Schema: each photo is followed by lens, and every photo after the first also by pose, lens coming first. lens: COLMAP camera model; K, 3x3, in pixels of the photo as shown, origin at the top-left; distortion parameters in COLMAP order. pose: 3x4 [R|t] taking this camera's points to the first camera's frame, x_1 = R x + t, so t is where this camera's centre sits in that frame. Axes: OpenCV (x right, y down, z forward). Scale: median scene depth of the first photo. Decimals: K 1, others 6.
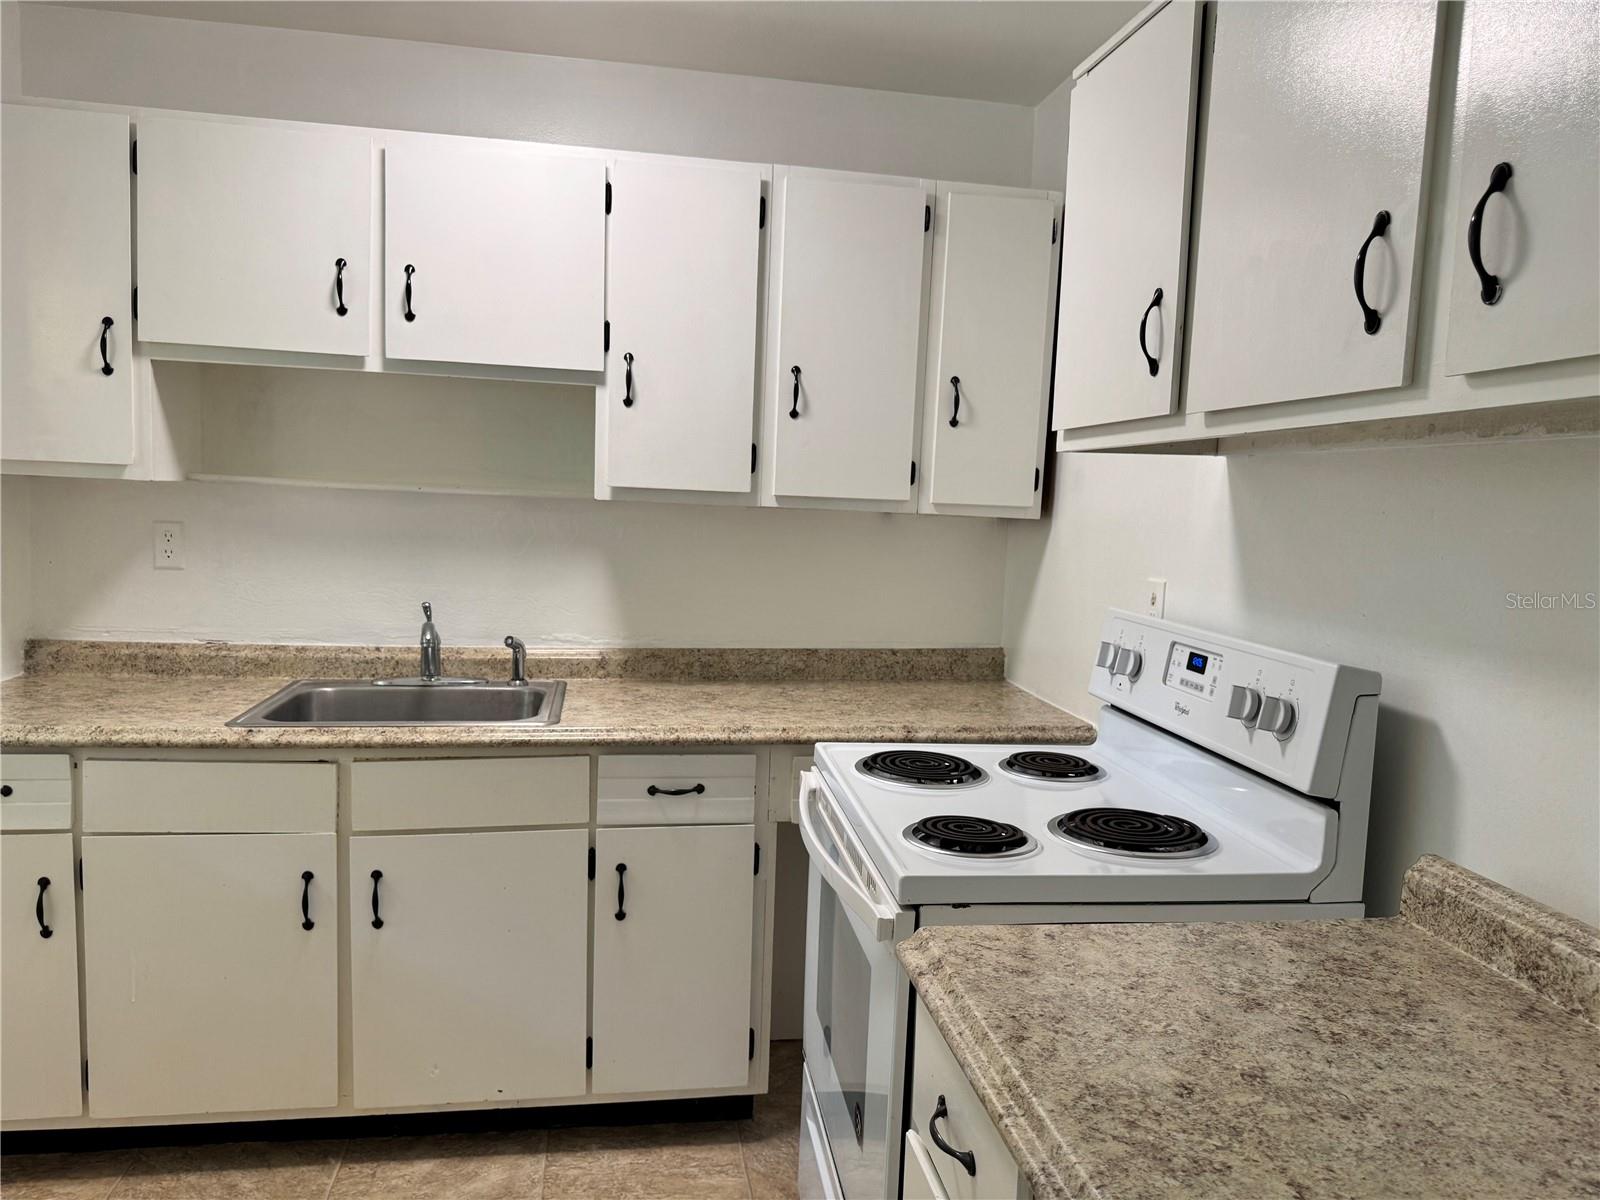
lens RADIAL K [[1110.5, 0, 804.4], [0, 1110.5, 604.7], [0, 0, 1]] dist [0.089133, -0.147804]
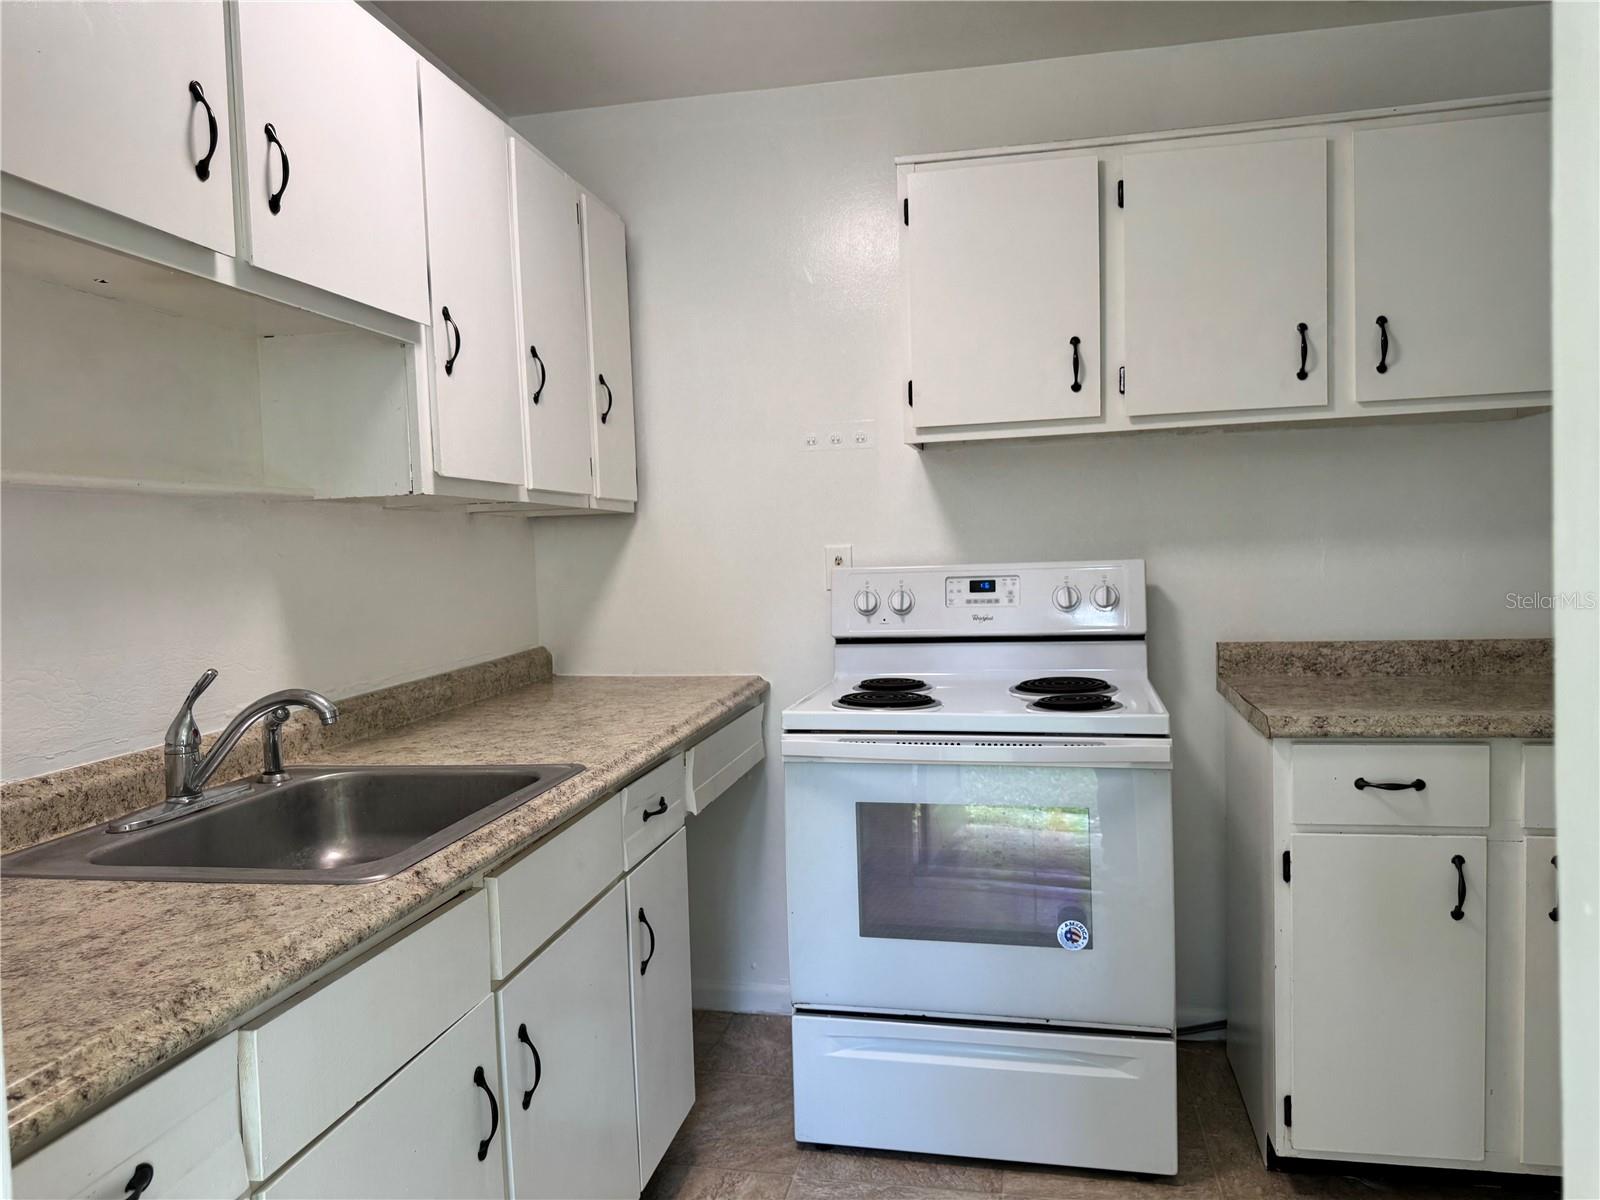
lens RADIAL K [[1110.5, 0, 804.4], [0, 1110.5, 604.7], [0, 0, 1]] dist [0.089133, -0.147804]
pose [[0.357963, -0.101647, 0.928187, -0.815195], [0.134532, 0.989300, 0.056456, -0.028786], [-0.923993, 0.104662, 0.367807, 0.493456]]
